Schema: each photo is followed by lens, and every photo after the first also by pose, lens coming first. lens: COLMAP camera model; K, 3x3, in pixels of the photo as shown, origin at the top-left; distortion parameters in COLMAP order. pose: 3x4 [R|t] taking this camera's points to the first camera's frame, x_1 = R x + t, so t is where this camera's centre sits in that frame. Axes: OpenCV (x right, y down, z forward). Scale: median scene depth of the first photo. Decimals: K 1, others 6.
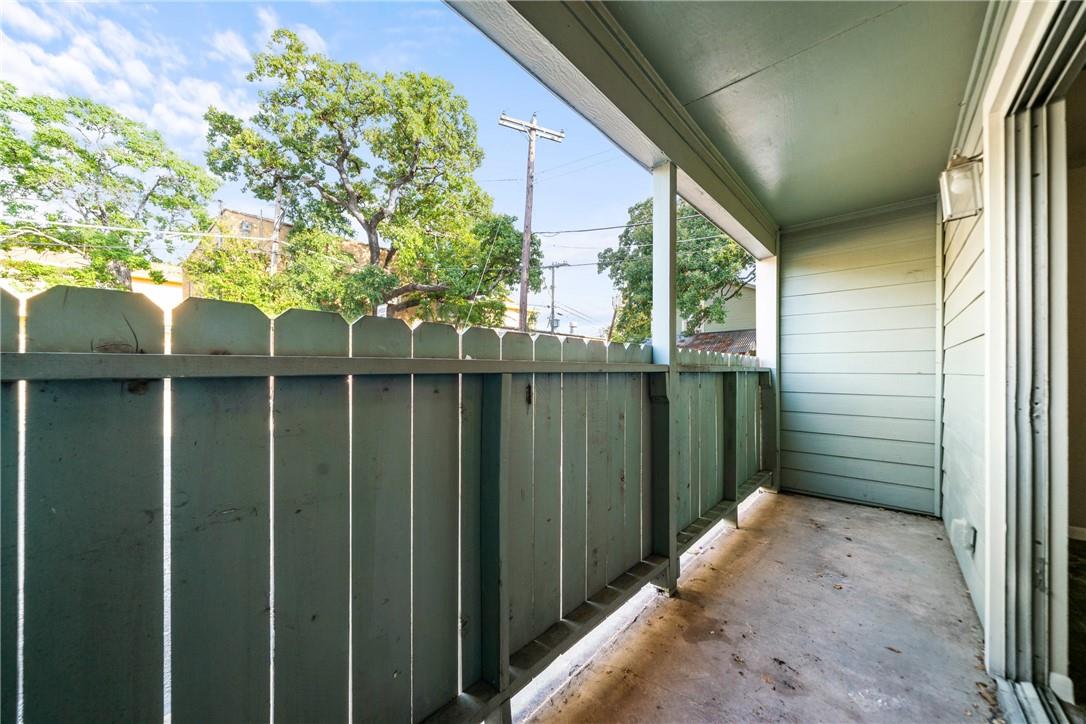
lens RADIAL K [[386.3, 0, 534.4], [0, 386.3, 371.9], [0, 0, 1]] dist [0.011819, -0.000049]
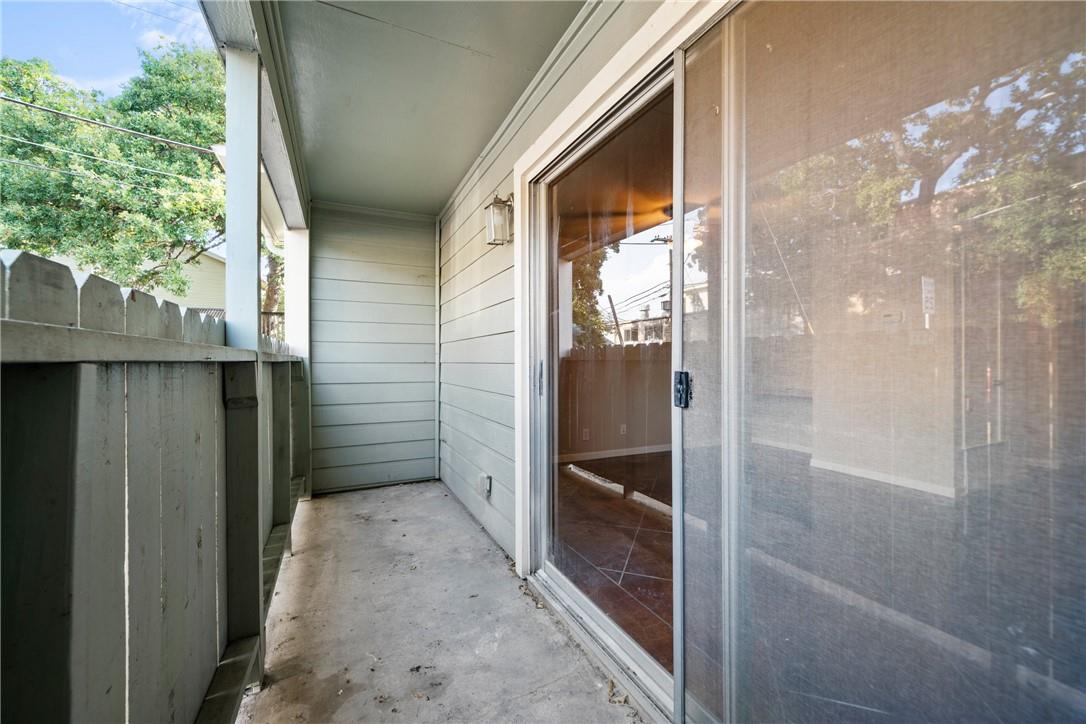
lens RADIAL K [[438.8, 0, 543.0], [0, 438.8, 362.0], [0, 0, 1]] dist [0.004363, -0.000262]
pose [[0.370815, -0.002827, 0.928702, -0.130718], [0.003643, 0.999992, 0.001589, 0.001495], [-0.928699, 0.002794, 0.370823, 0.175614]]
